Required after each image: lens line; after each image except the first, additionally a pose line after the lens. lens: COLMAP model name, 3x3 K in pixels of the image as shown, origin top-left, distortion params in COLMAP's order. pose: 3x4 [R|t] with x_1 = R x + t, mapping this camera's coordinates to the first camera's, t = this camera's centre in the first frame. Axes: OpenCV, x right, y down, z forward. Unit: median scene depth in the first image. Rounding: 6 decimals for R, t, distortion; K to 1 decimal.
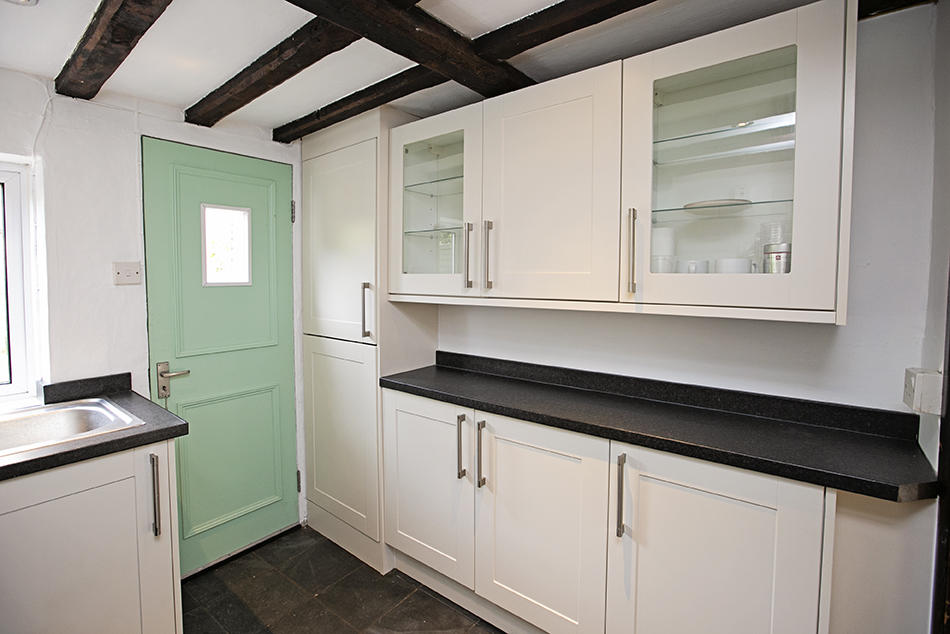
lens RADIAL K [[438.7, 0, 464.2], [0, 438.7, 320.0], [0, 0, 1]] dist [-0.039857, 0.000199]
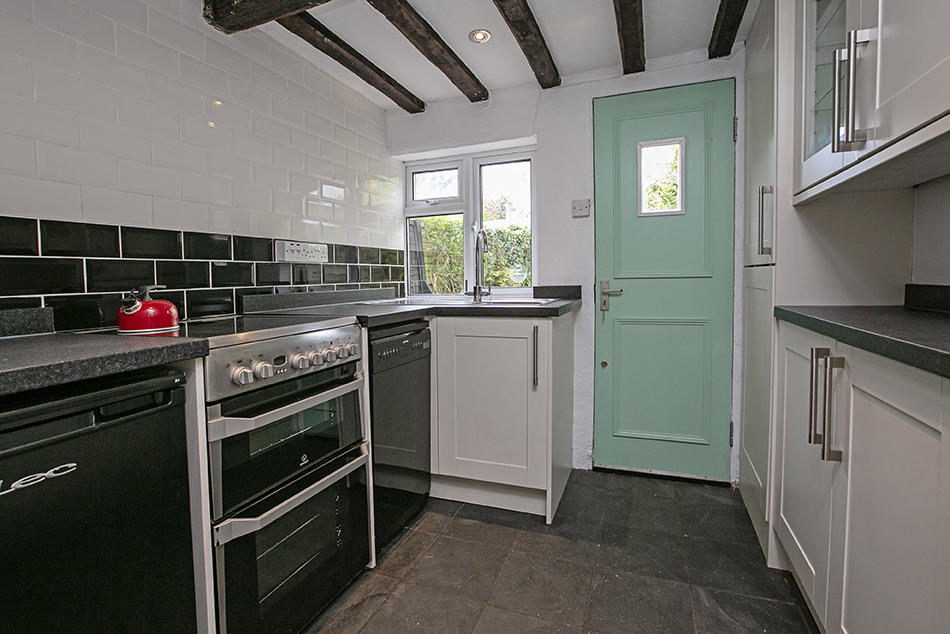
lens RADIAL K [[438.7, 0, 464.2], [0, 438.7, 320.0], [0, 0, 1]] dist [-0.039857, 0.000199]
pose [[0.281957, 0.094550, -0.954757, 0.384161], [-0.078955, 0.994043, 0.075124, 0.142327], [0.956173, 0.054201, 0.287742, 0.246762]]
